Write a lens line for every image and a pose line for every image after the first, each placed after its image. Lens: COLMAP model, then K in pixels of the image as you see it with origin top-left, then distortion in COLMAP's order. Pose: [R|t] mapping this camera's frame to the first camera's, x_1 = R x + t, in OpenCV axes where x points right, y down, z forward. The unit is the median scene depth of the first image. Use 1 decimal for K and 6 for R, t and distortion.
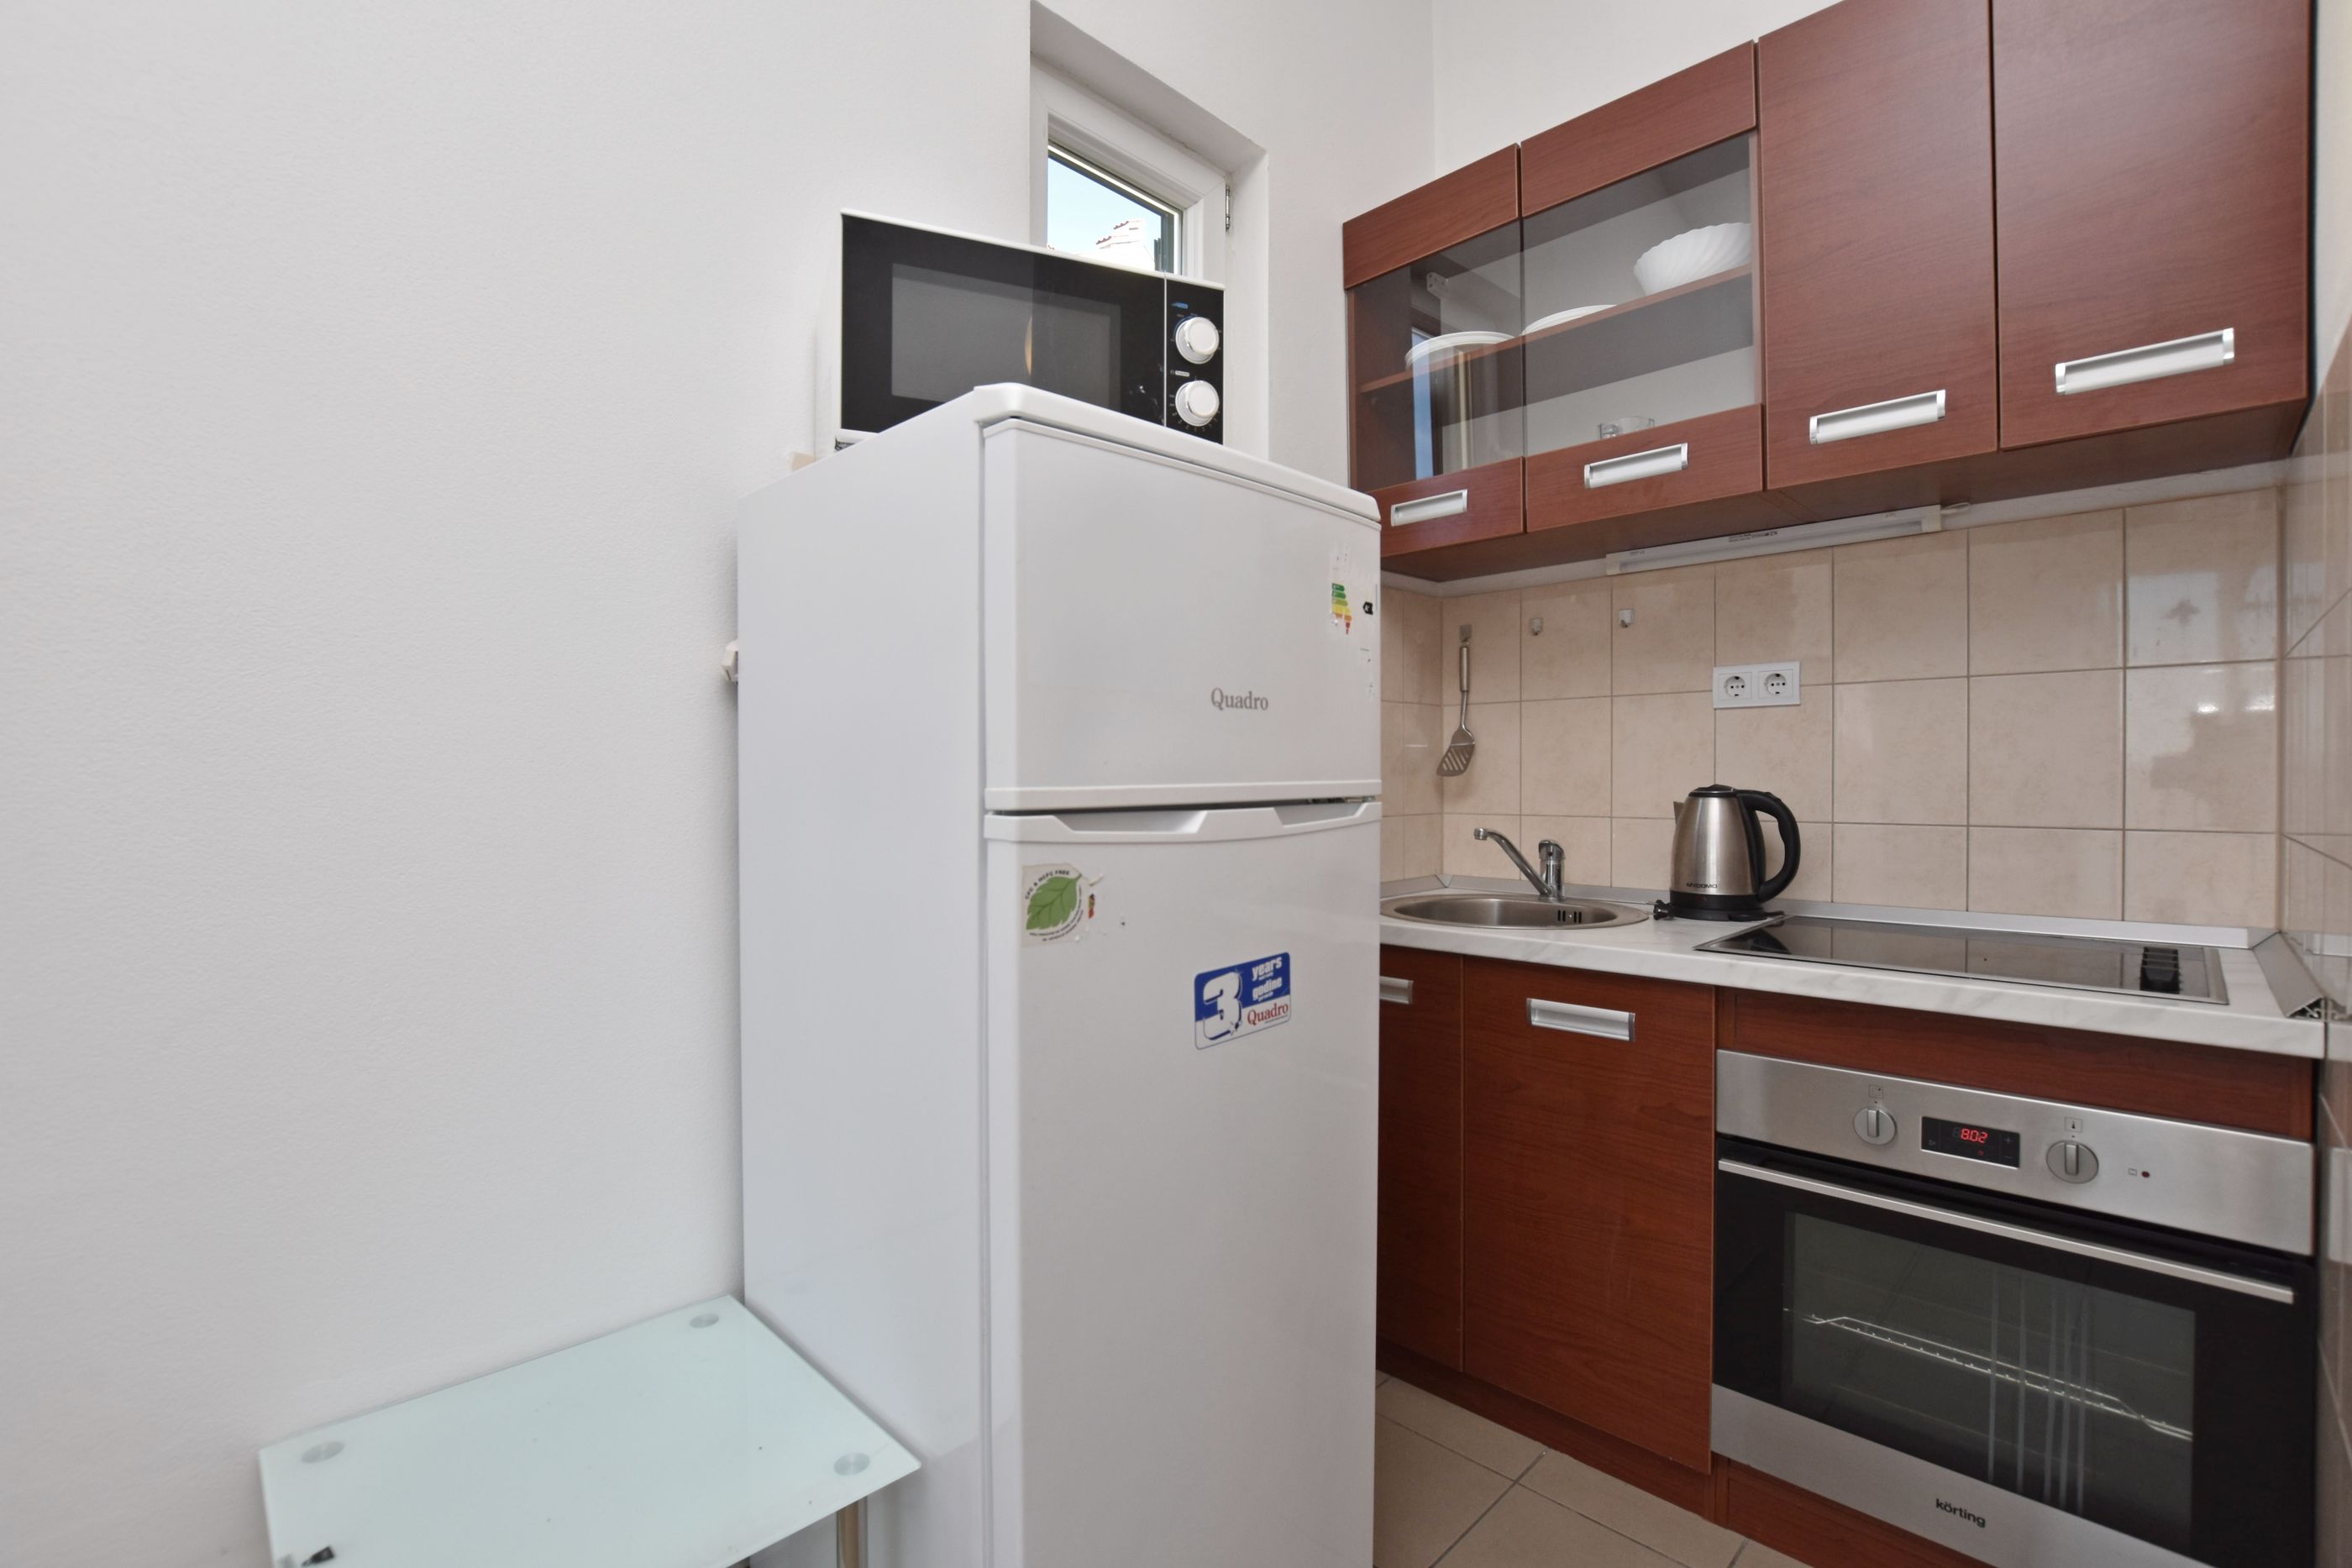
lens RADIAL K [[1040.2, 0, 1176.2], [0, 1040.2, 790.8], [0, 0, 1]] dist [-0.025816, -0.000165]
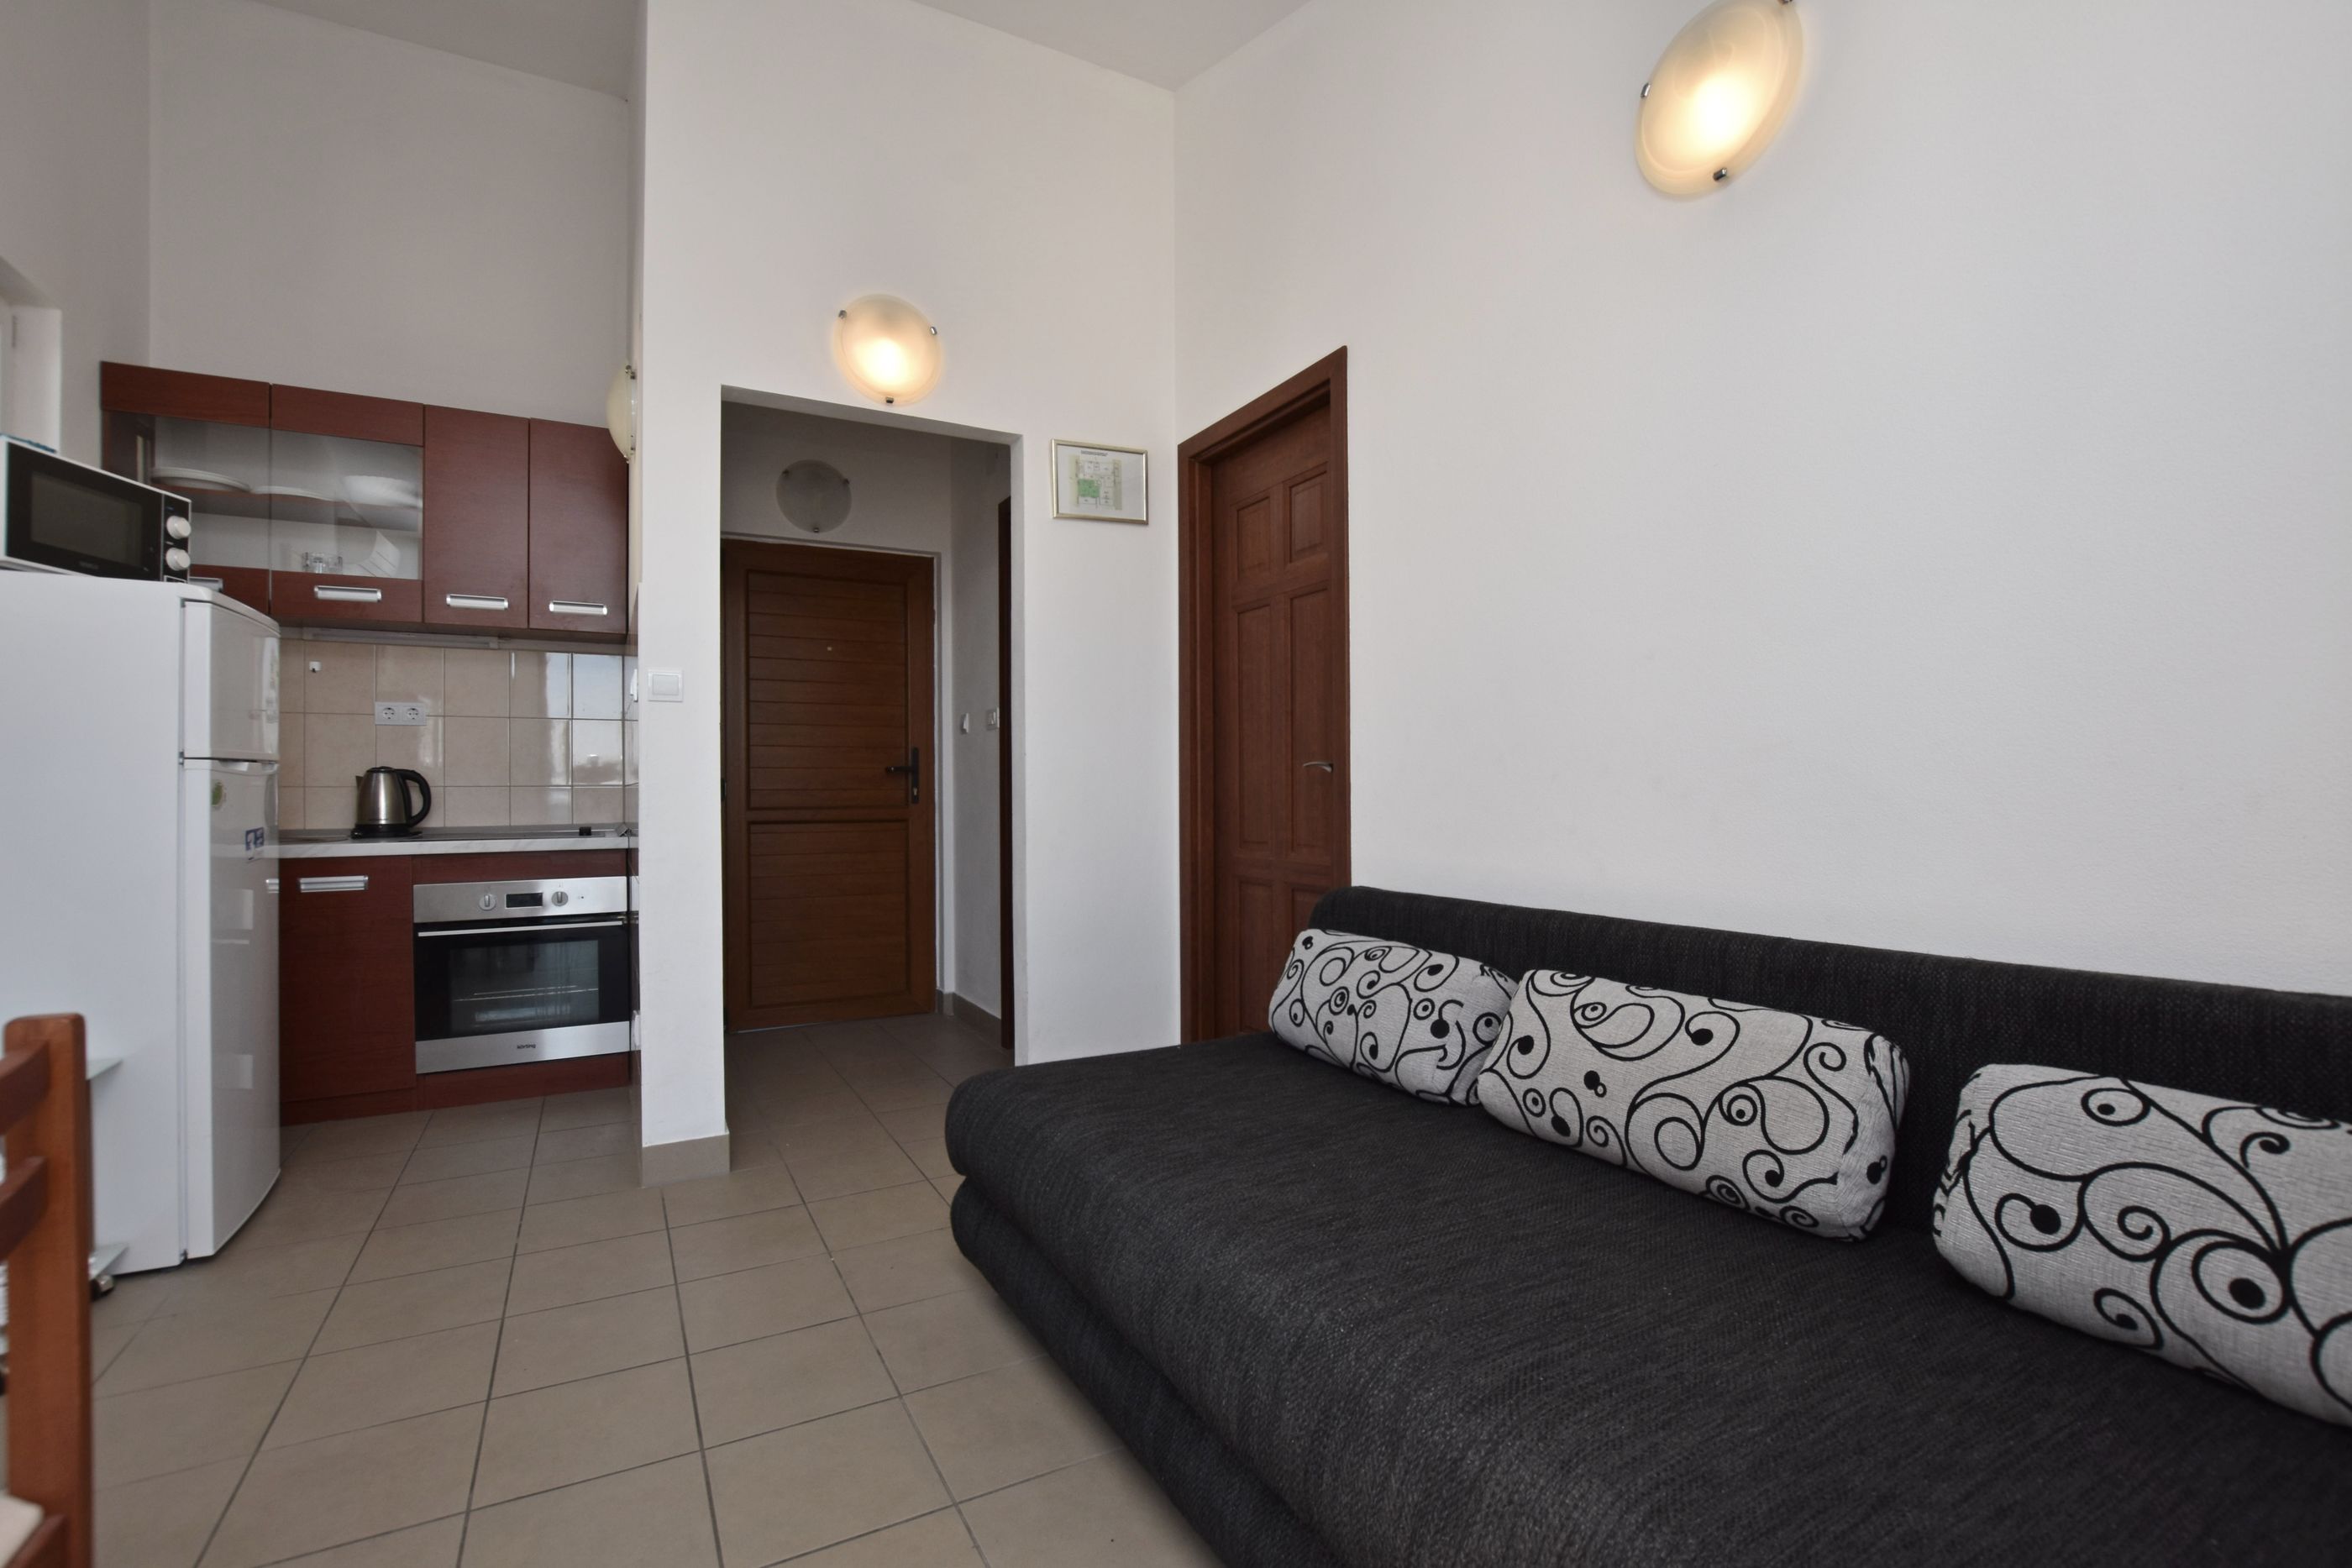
lens RADIAL K [[1040.2, 0, 1176.2], [0, 1040.2, 790.8], [0, 0, 1]] dist [-0.025816, -0.000165]
pose [[0.280142, 0.000615, 0.959958, -1.038484], [0.012724, 0.999910, -0.004353, 0.078894], [-0.959874, 0.013434, 0.280109, -1.085577]]
